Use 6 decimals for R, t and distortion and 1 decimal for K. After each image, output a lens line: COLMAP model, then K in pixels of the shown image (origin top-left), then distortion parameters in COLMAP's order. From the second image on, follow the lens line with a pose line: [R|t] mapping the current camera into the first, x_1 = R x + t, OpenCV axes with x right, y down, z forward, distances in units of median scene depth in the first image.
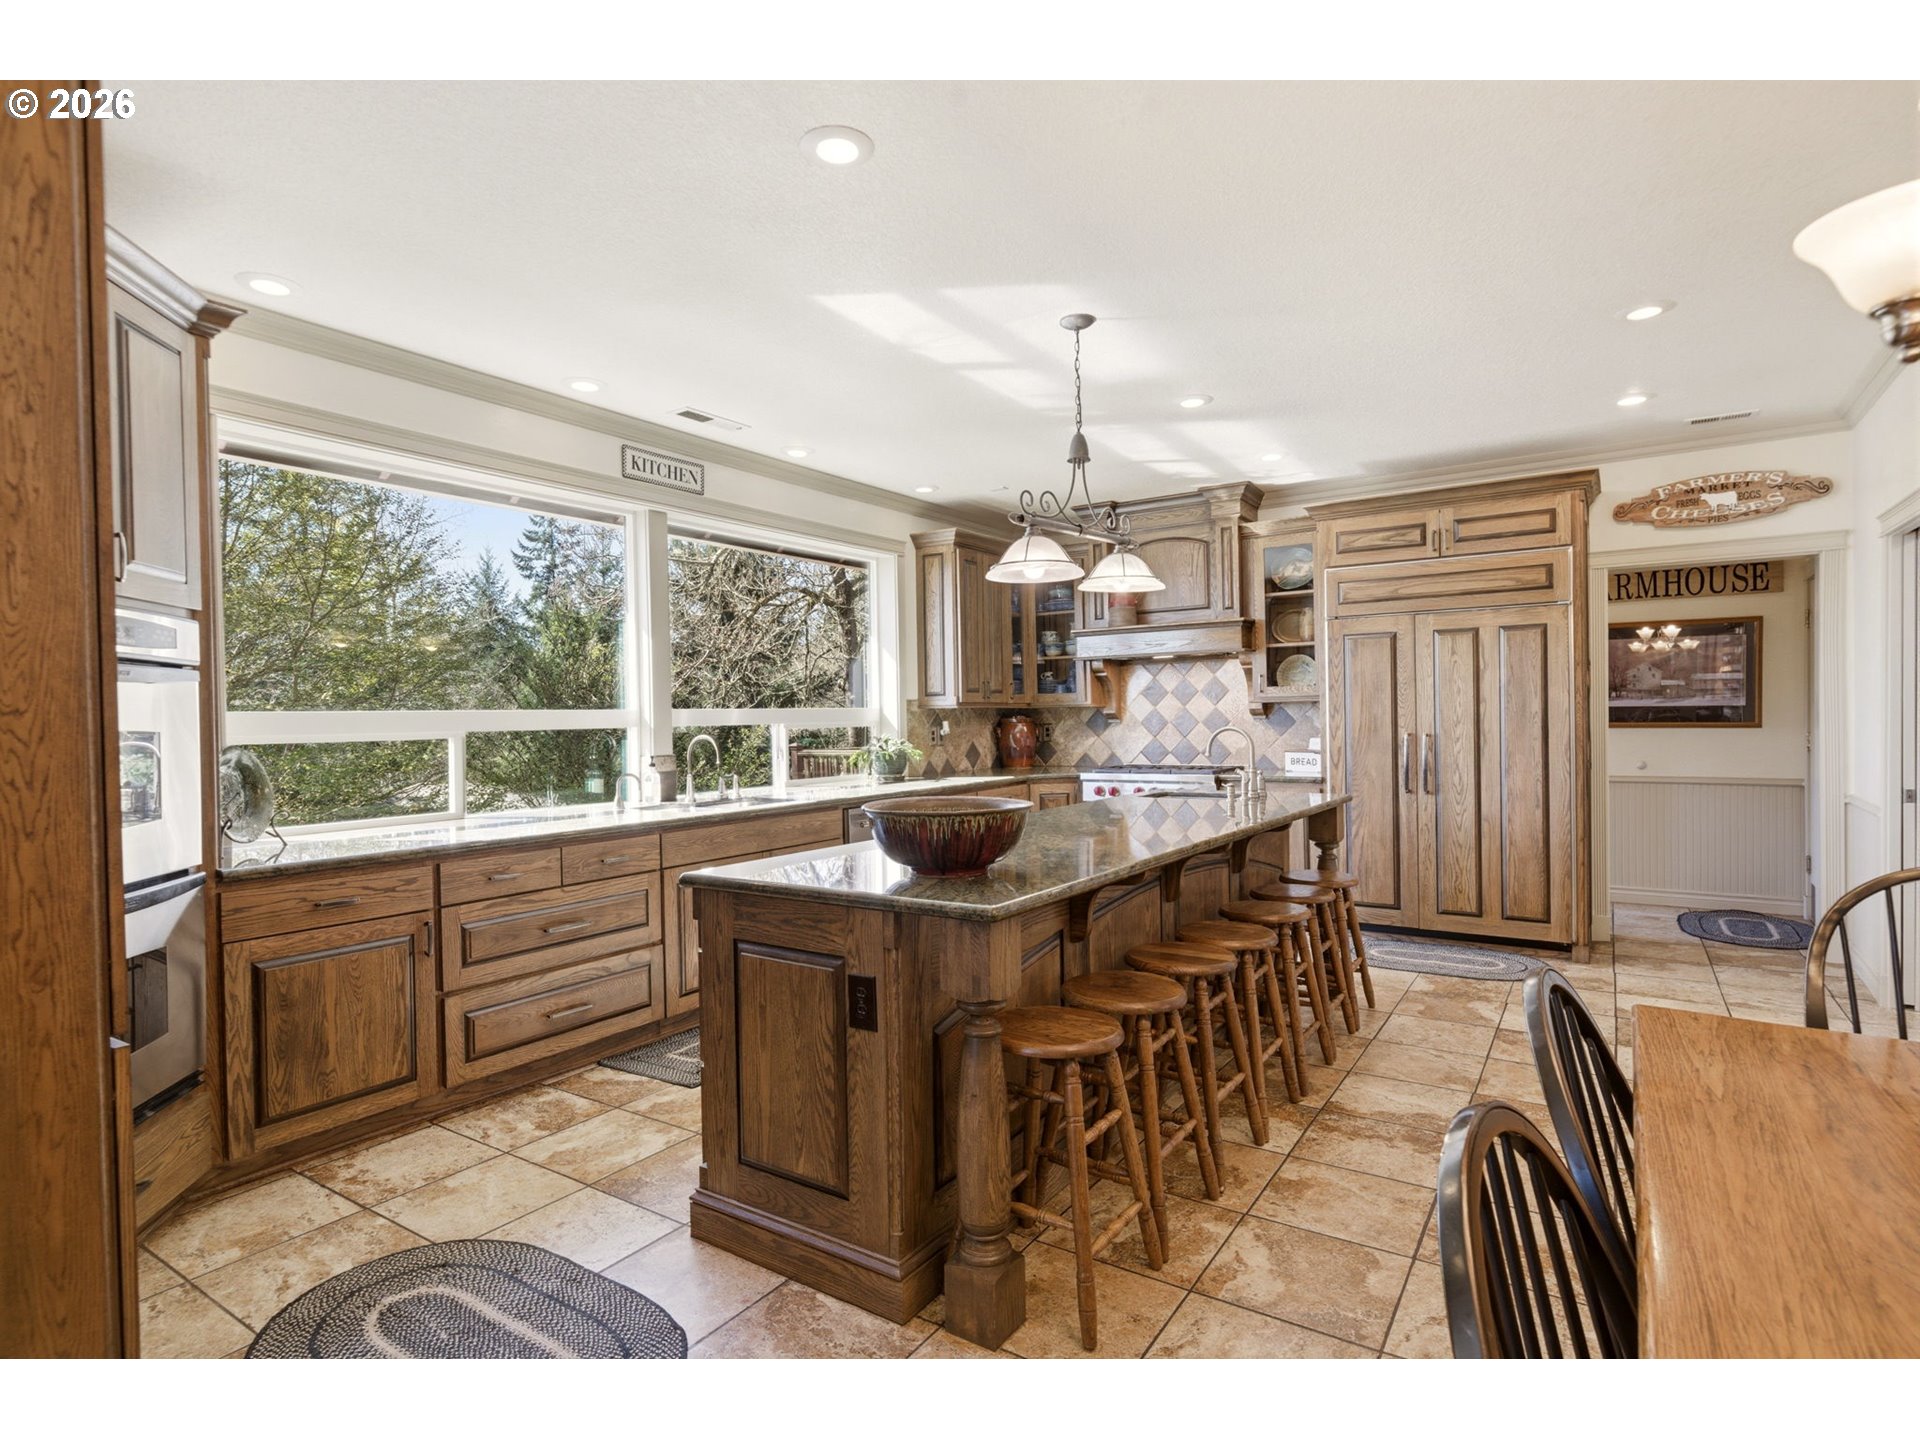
lens RADIAL K [[990.5, 0, 966.3], [0, 990.5, 731.0], [0, 0, 1]] dist [0.019545, -0.002170]
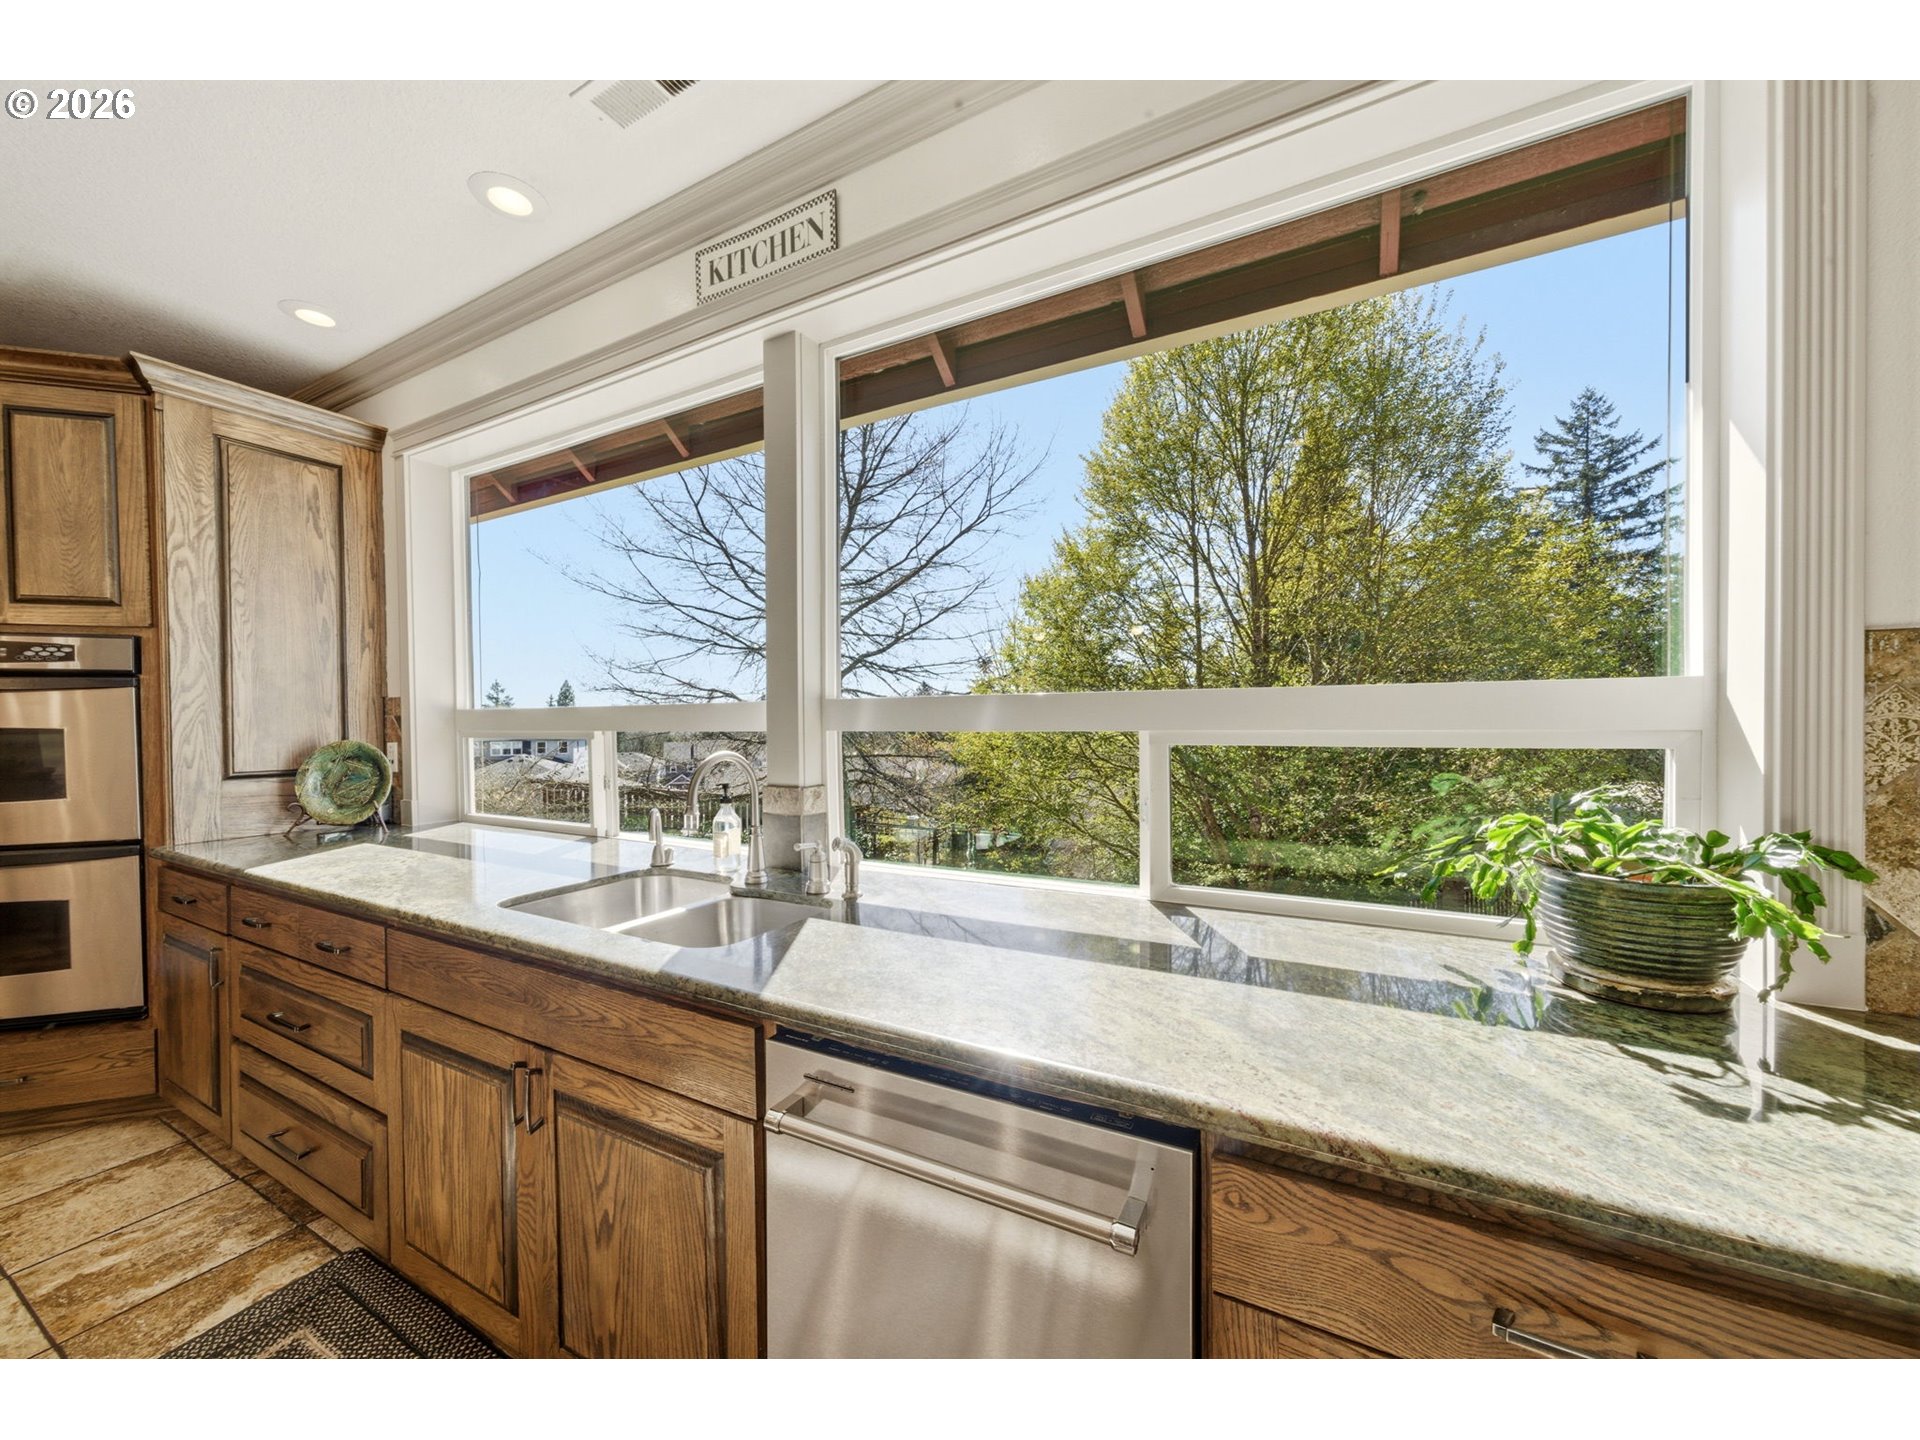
lens RADIAL K [[708.7, 0, 959.1], [0, 708.7, 726.3], [0, 0, 1]] dist [-0.002996, 0.000653]
pose [[0.084863, 0.027776, -0.996005, 0.082555], [-0.007368, 0.999602, 0.027249, -0.017170], [0.996365, 0.005026, 0.085034, 0.979265]]
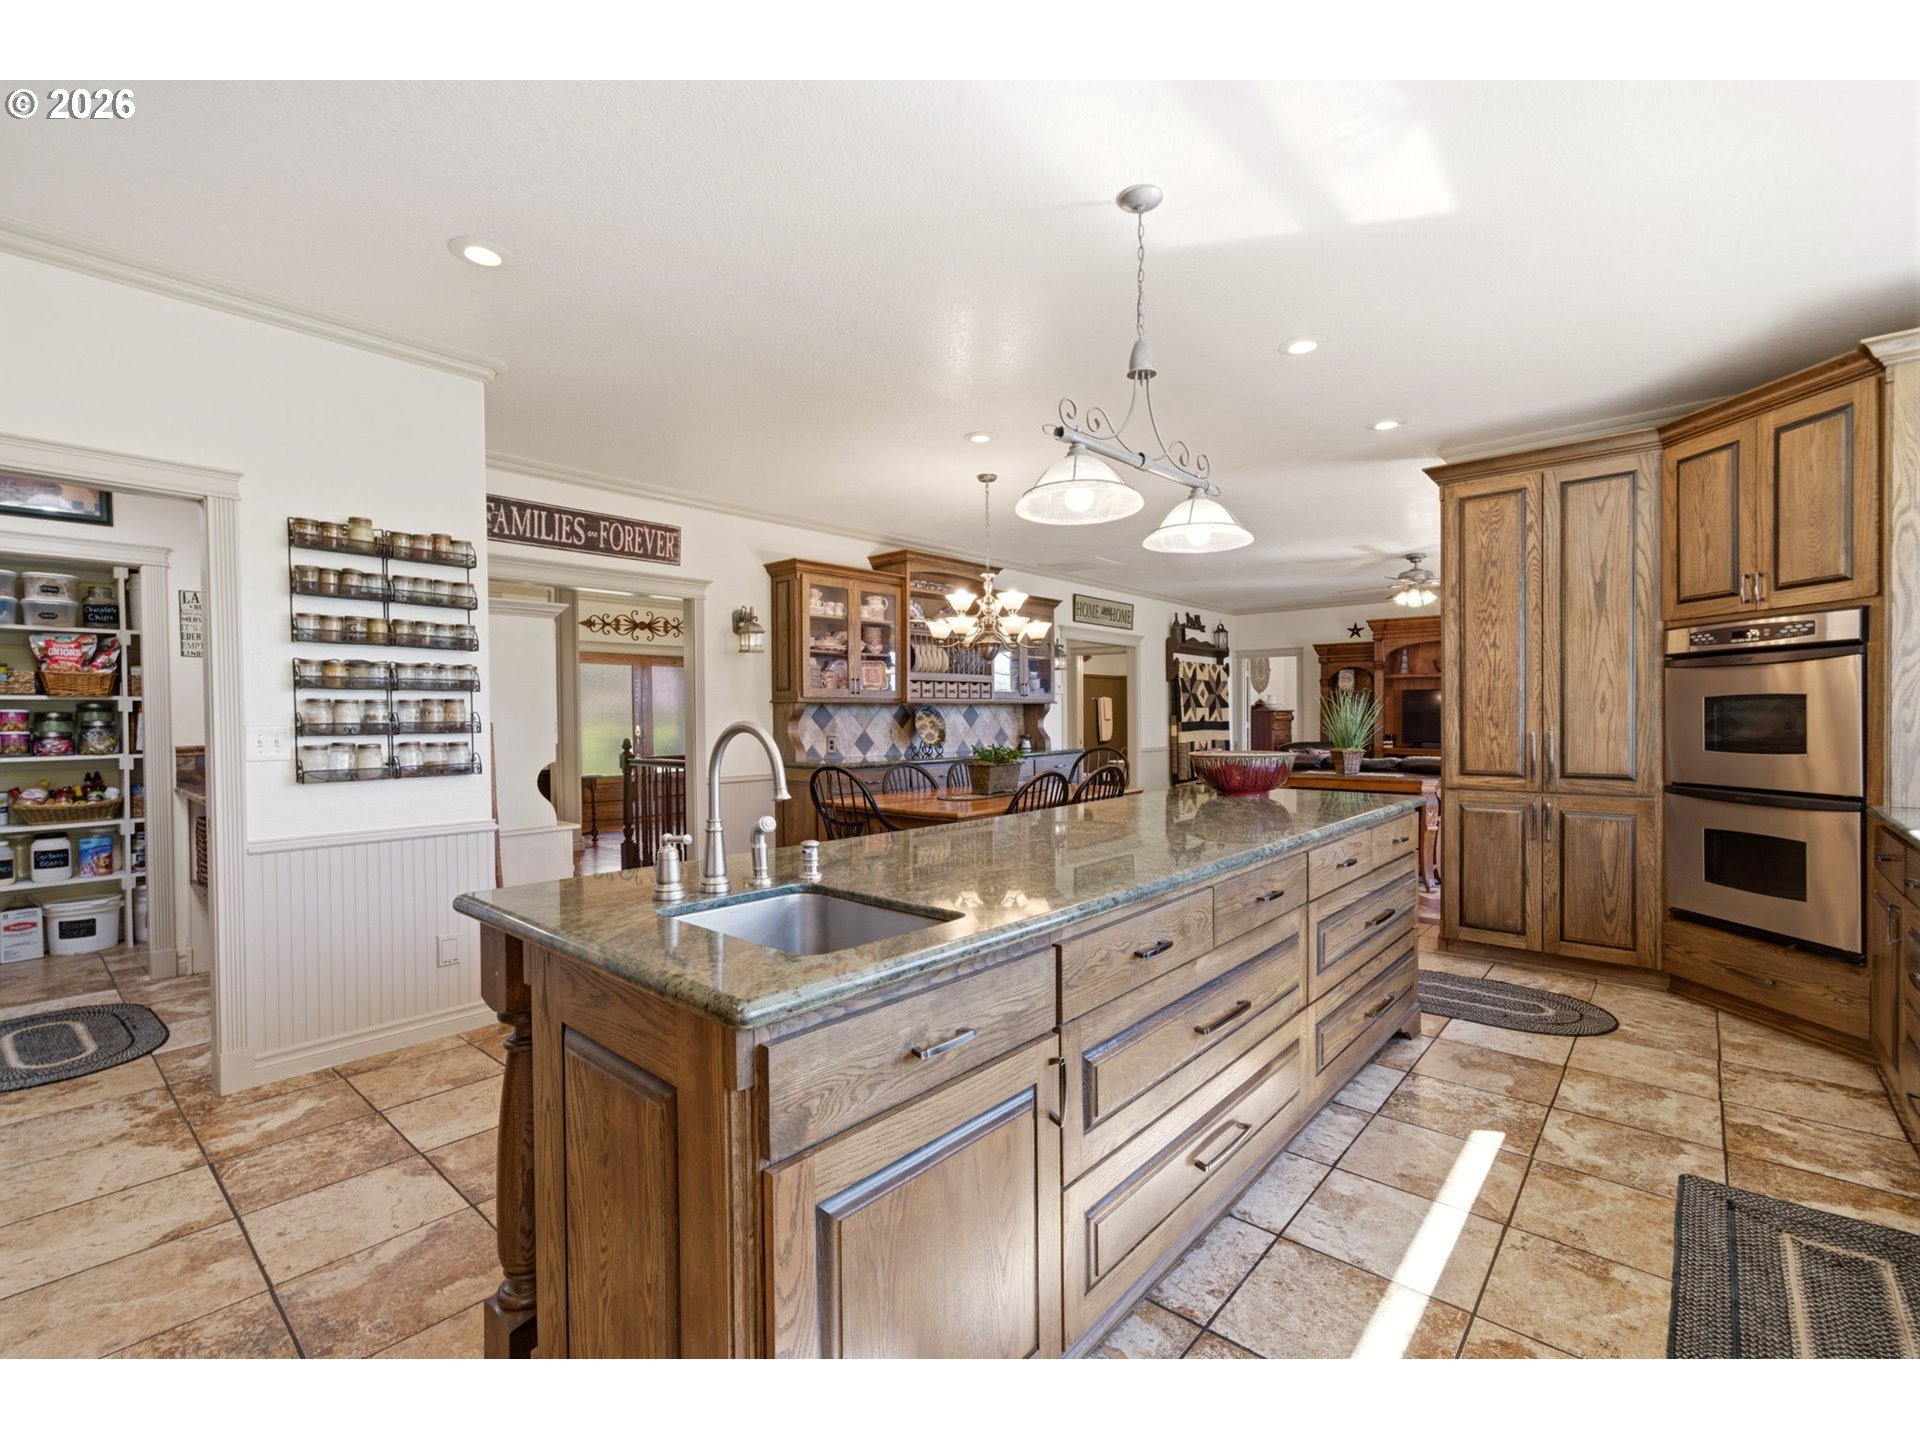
lens RADIAL K [[861.0, 0, 972.0], [0, 861.0, 726.3], [0, 0, 1]] dist [0.021292, 0.000113]
pose [[-0.991972, 0.022679, 0.124410, 0.113440], [0.026008, 0.999344, 0.025203, -0.008129], [-0.123756, 0.028236, -0.991911, 1.155538]]
